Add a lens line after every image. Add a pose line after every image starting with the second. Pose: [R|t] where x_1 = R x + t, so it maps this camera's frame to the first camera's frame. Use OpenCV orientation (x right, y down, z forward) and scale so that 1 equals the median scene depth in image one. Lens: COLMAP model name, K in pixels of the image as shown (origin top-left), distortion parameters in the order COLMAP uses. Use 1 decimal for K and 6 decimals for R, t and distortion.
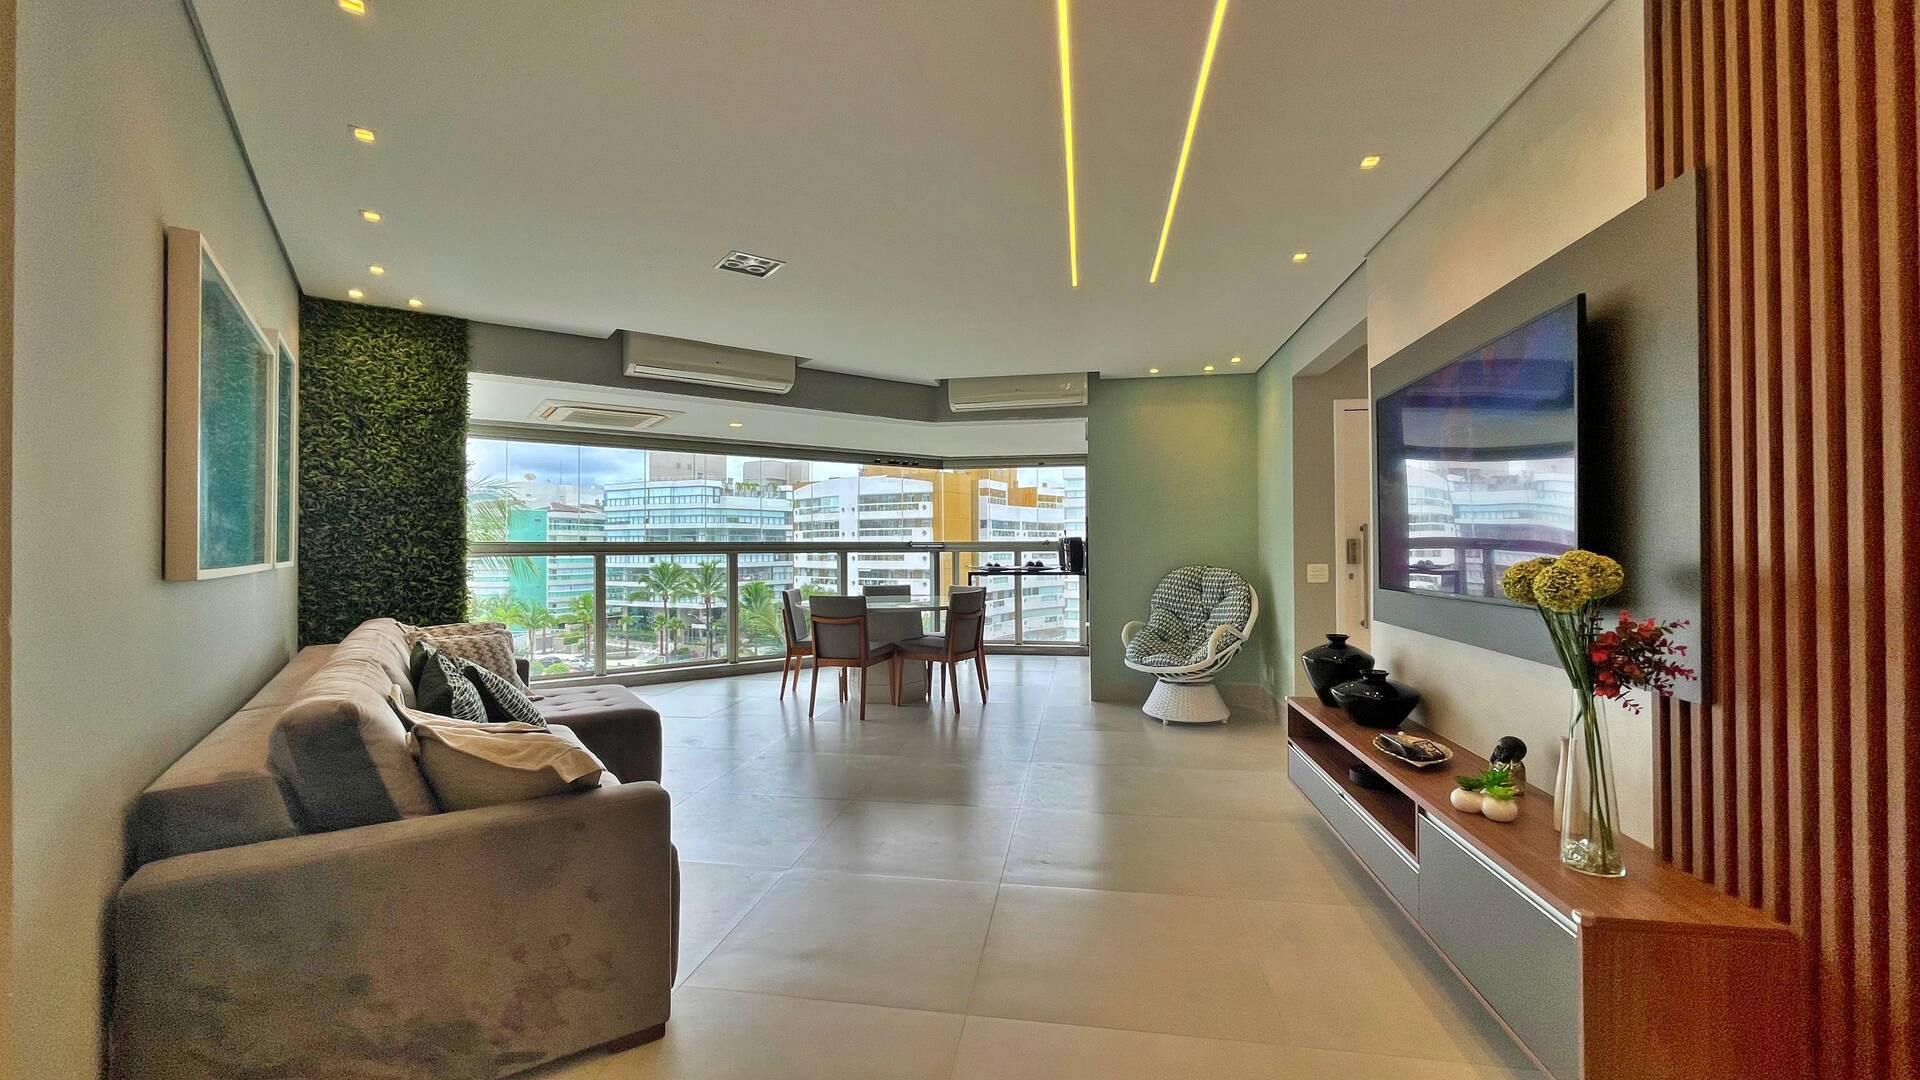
lens RADIAL K [[773.9, 0, 961.0], [0, 773.9, 544.9], [0, 0, 1]] dist [0.003201, -0.001865]
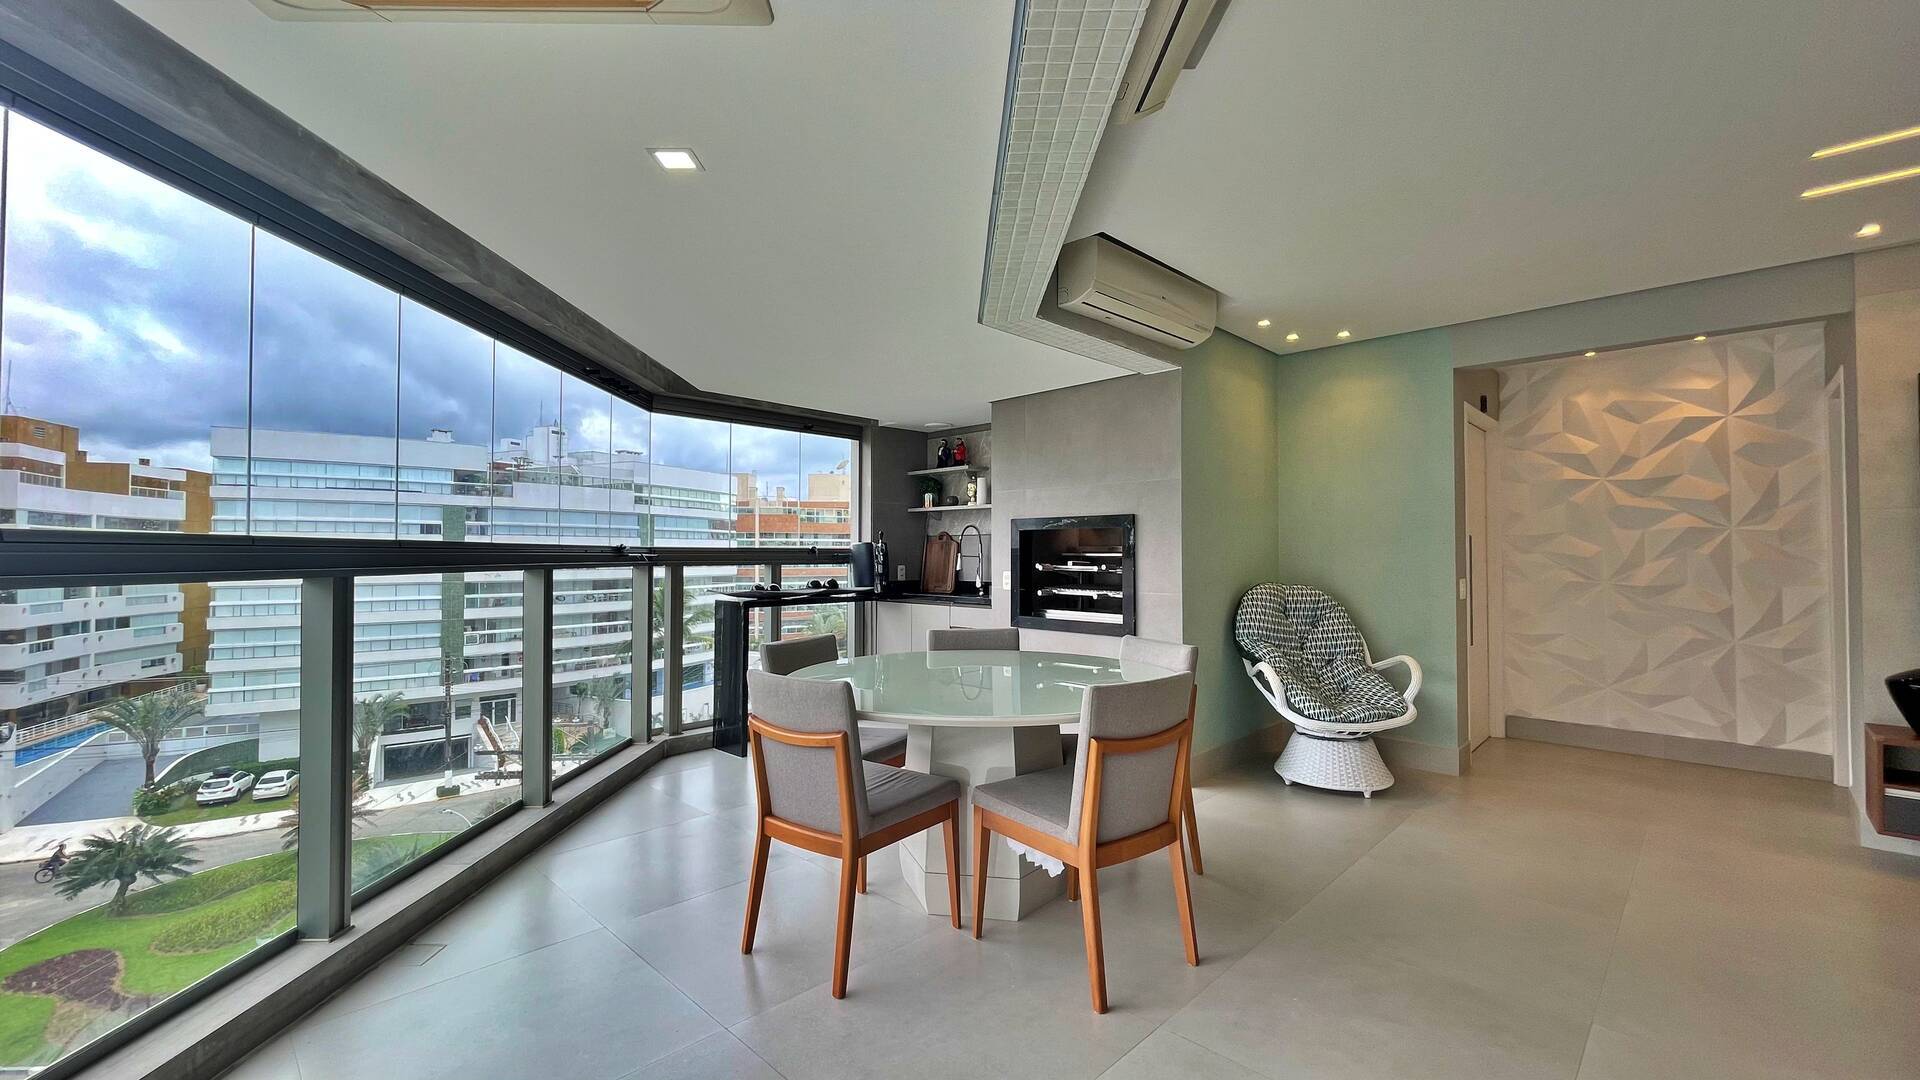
lens RADIAL K [[773.9, 0, 955.1], [0, 773.9, 540.1], [0, 0, 1]] dist [0.003201, -0.001865]
pose [[0.584366, 0.020874, 0.811222, -0.592500], [-0.005891, 0.999752, -0.021482, 0.002394], [-0.811469, 0.007774, 0.584344, 0.901155]]
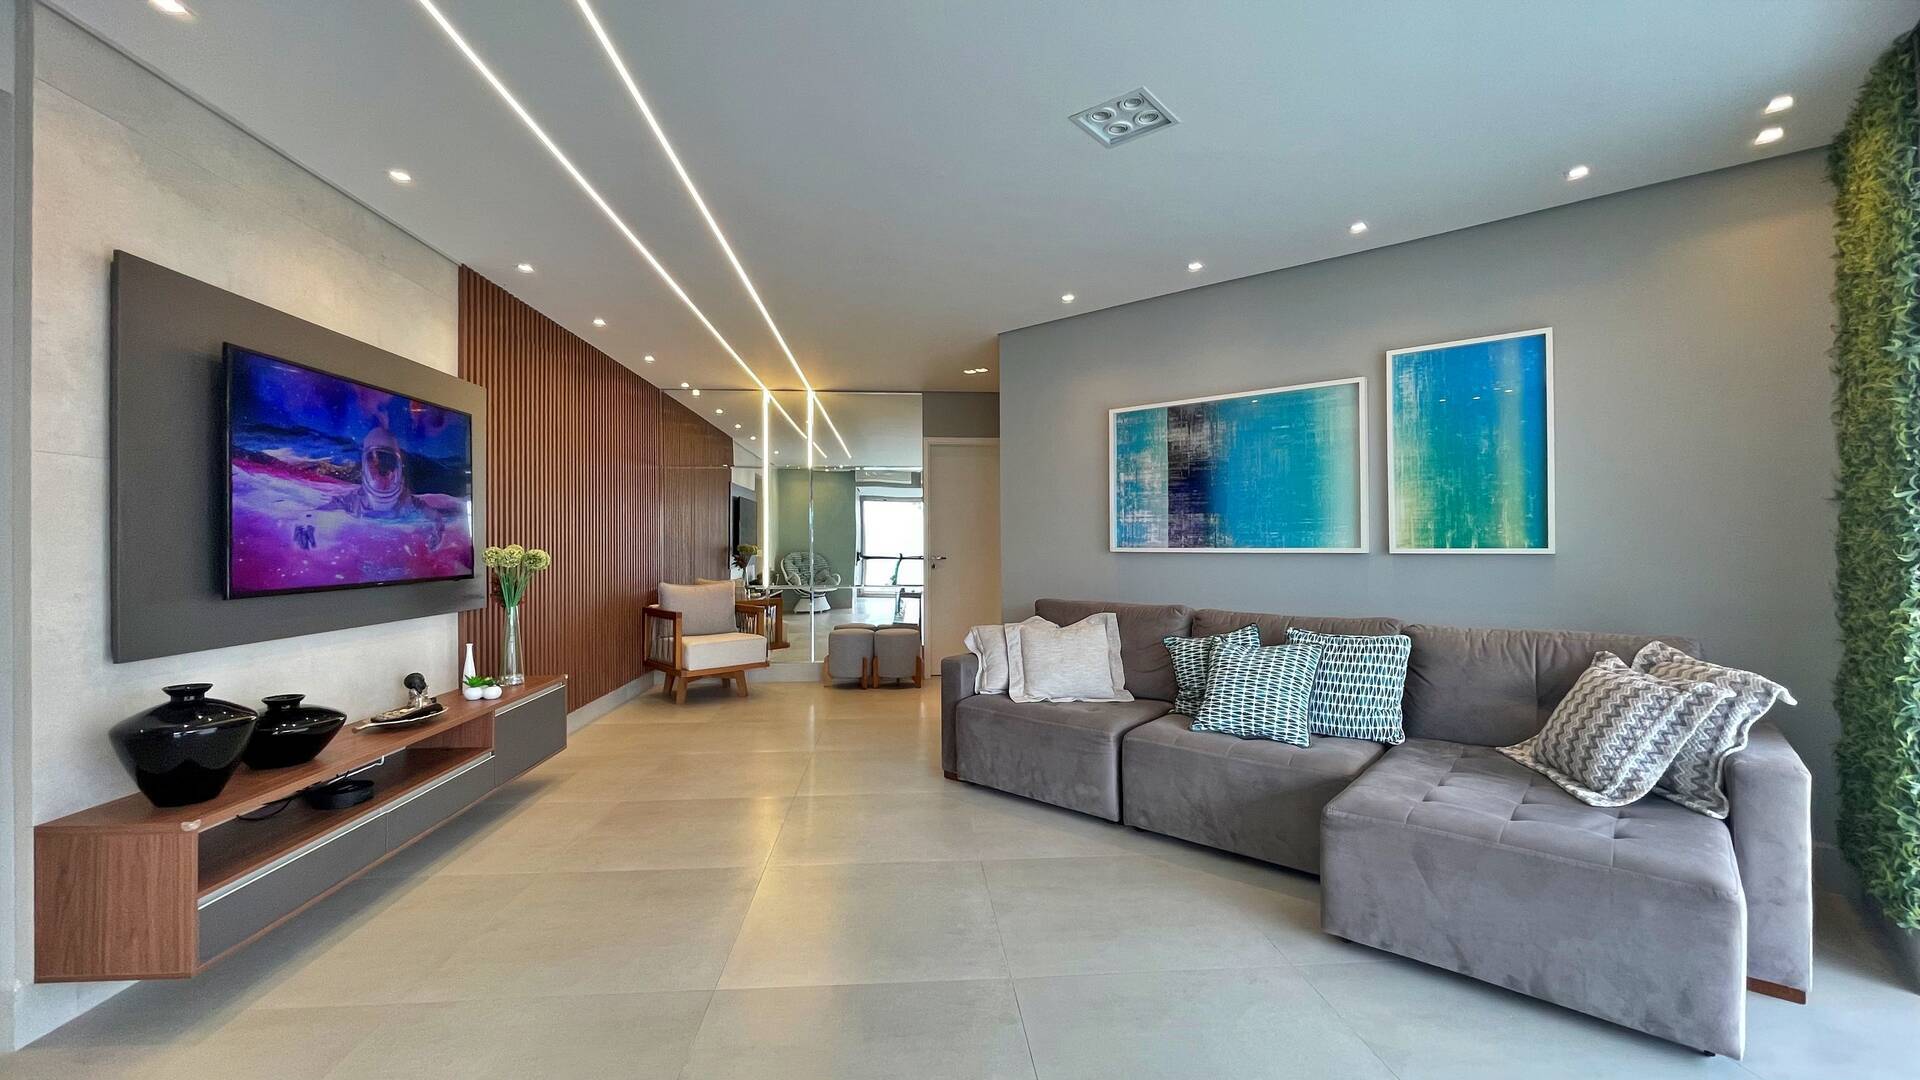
lens RADIAL K [[773.9, 0, 953.3], [0, 773.9, 536.5], [0, 0, 1]] dist [0.003201, -0.001865]
pose [[-0.974866, 0.006389, -0.222699, 0.019047], [0.009089, 0.999897, -0.011100, 0.007158], [0.222605, -0.012845, -0.974824, 1.115660]]
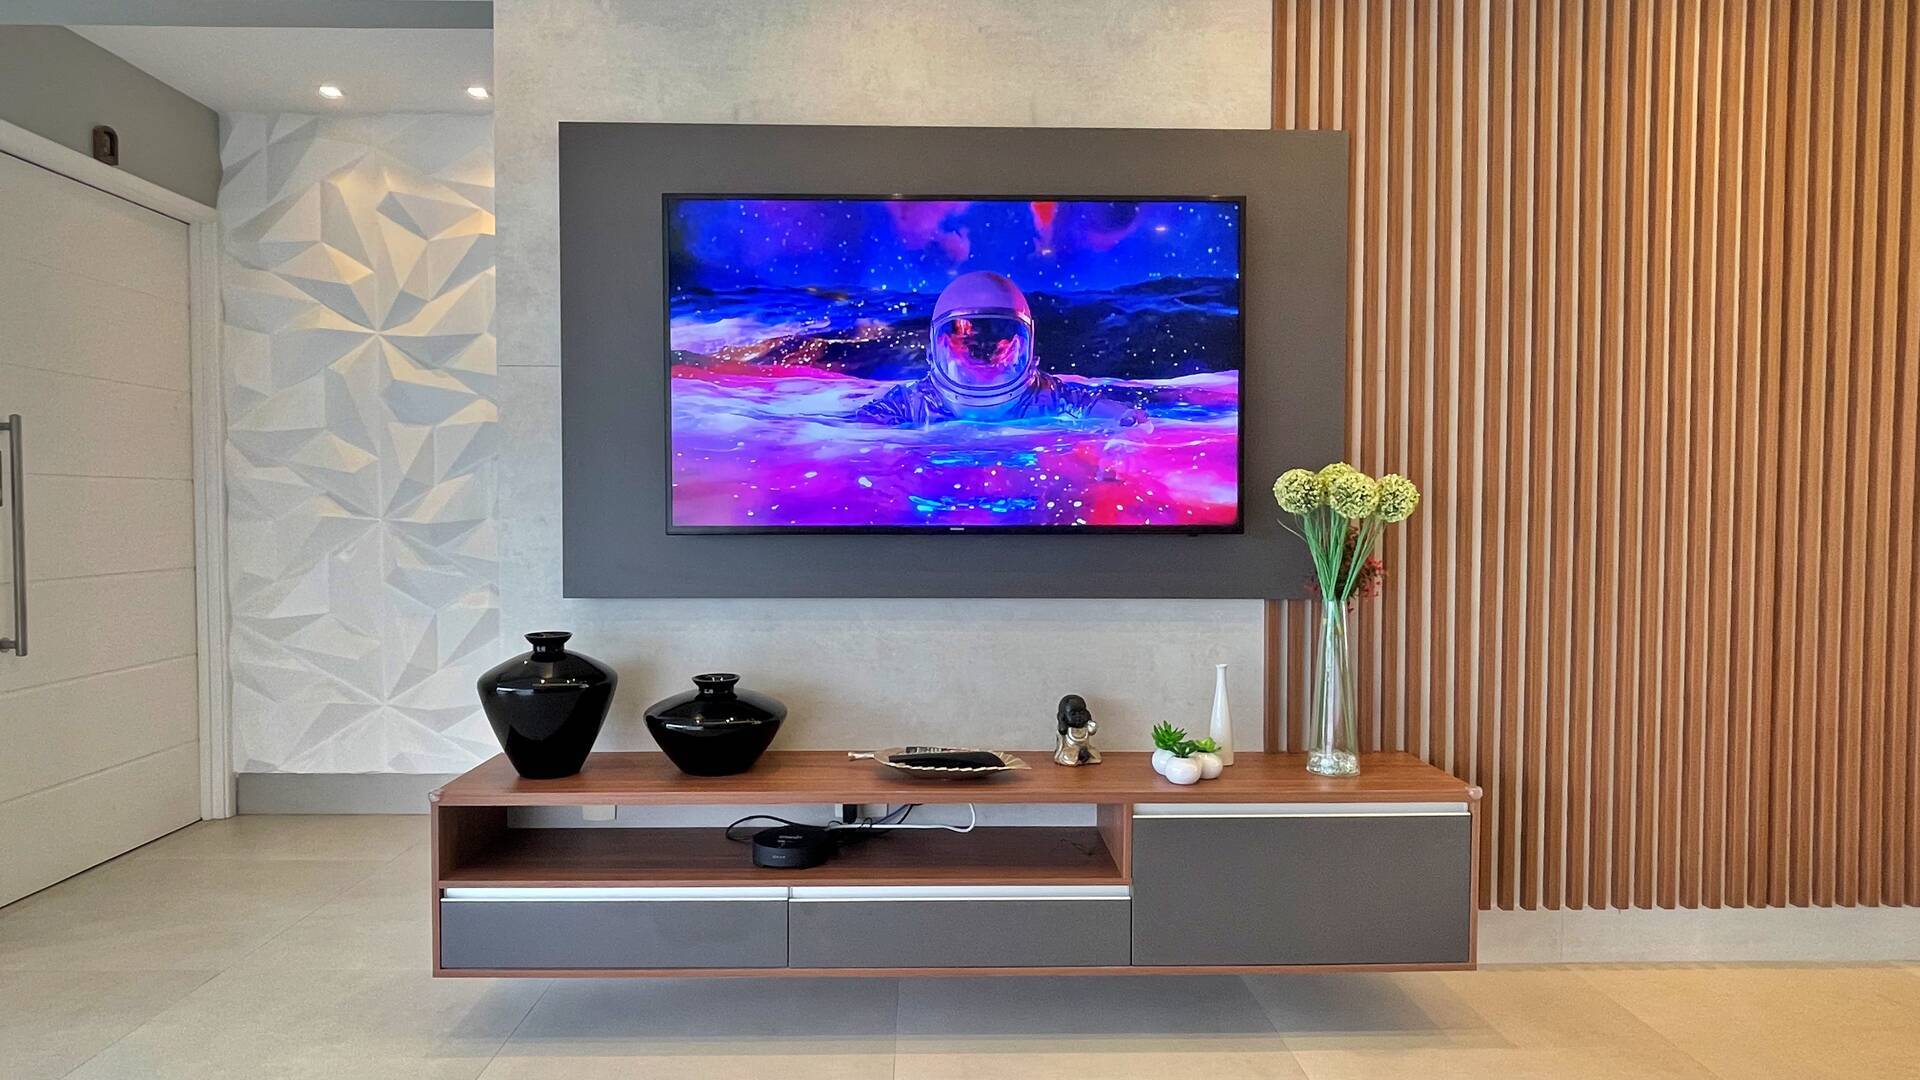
lens RADIAL K [[1074.6, 0, 946.1], [0, 1074.6, 539.3], [0, 0, 1]] dist [0.006702, -0.005084]
pose [[-0.176500, -0.022972, 0.984033, -0.157737], [-0.003844, 0.999736, 0.022649, 0.025017], [-0.984293, 0.000215, -0.176542, 0.558940]]
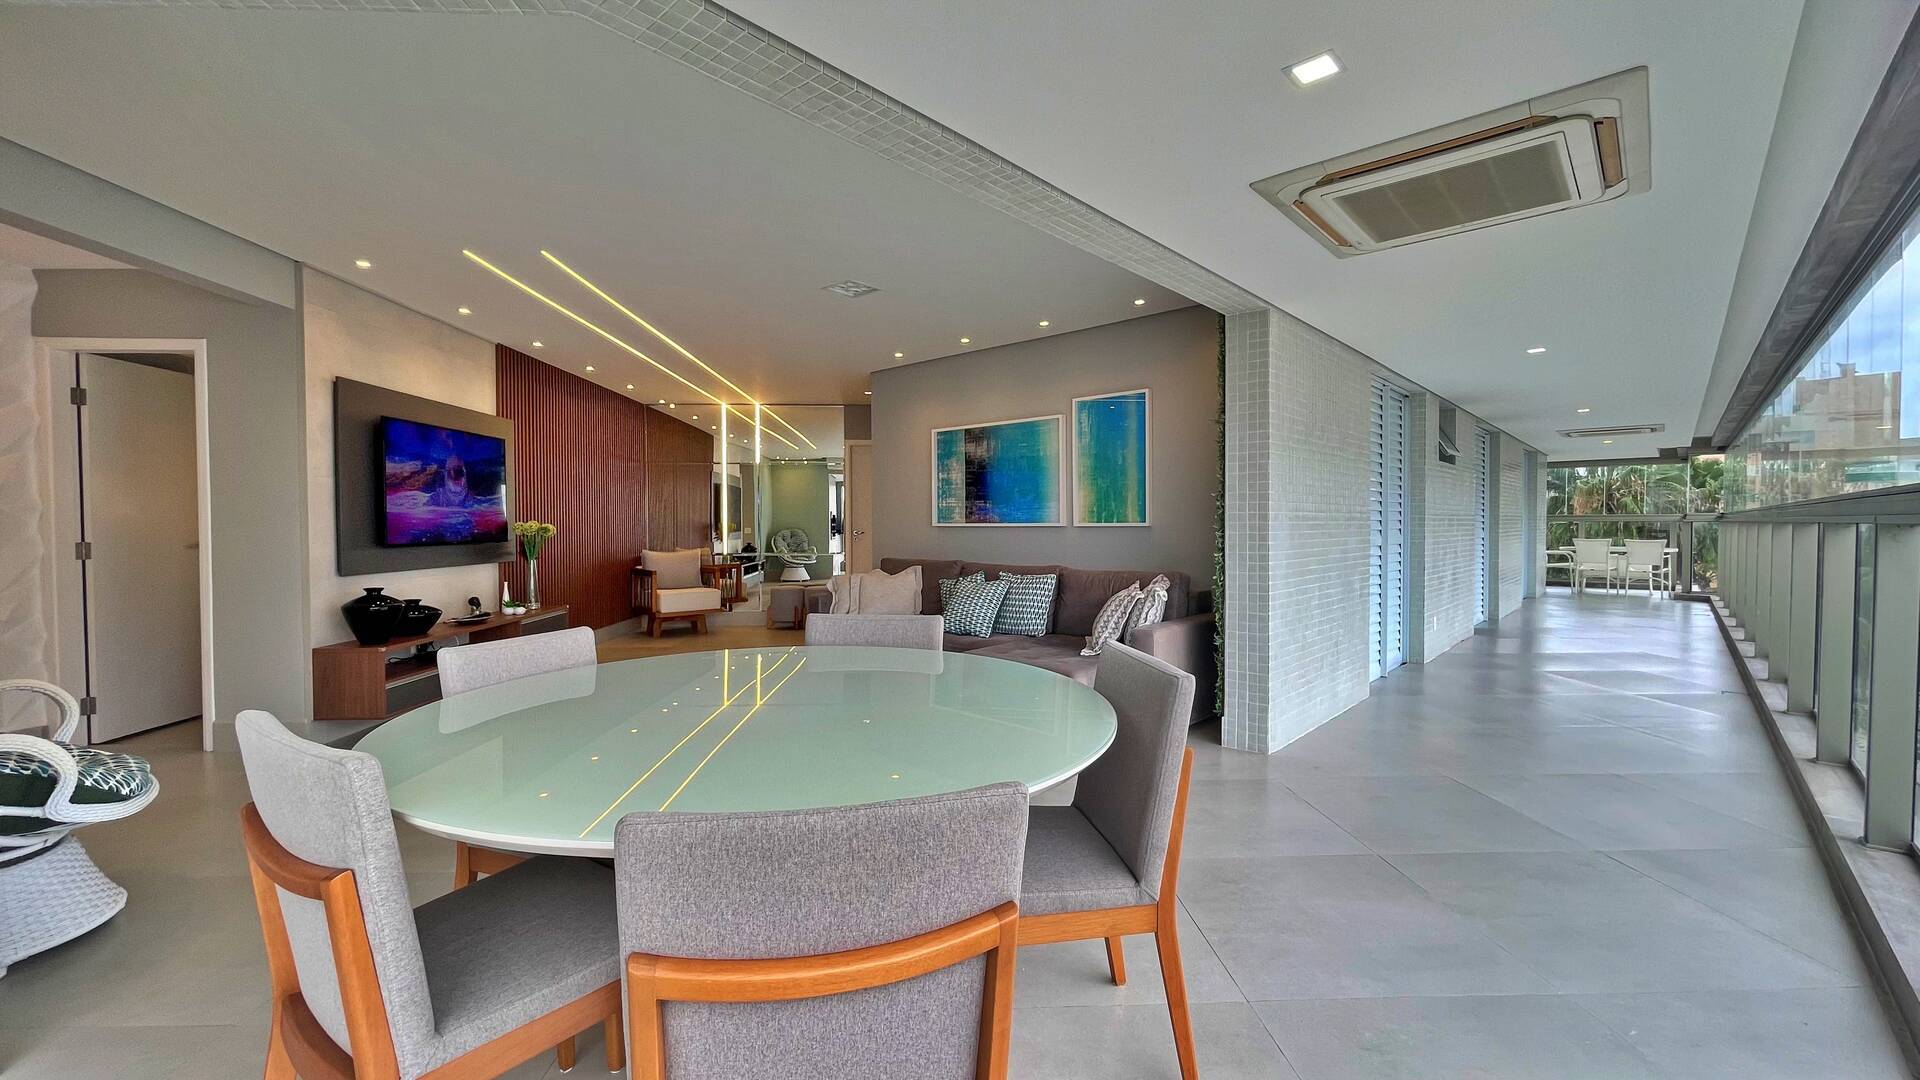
lens RADIAL K [[773.9, 0, 952.5], [0, 773.9, 533.9], [0, 0, 1]] dist [0.003201, -0.001865]
pose [[-0.981174, 0.010818, -0.192822, -0.128206], [0.008621, 0.999888, 0.012228, 0.013672], [0.192933, 0.010336, -0.981158, 1.557498]]
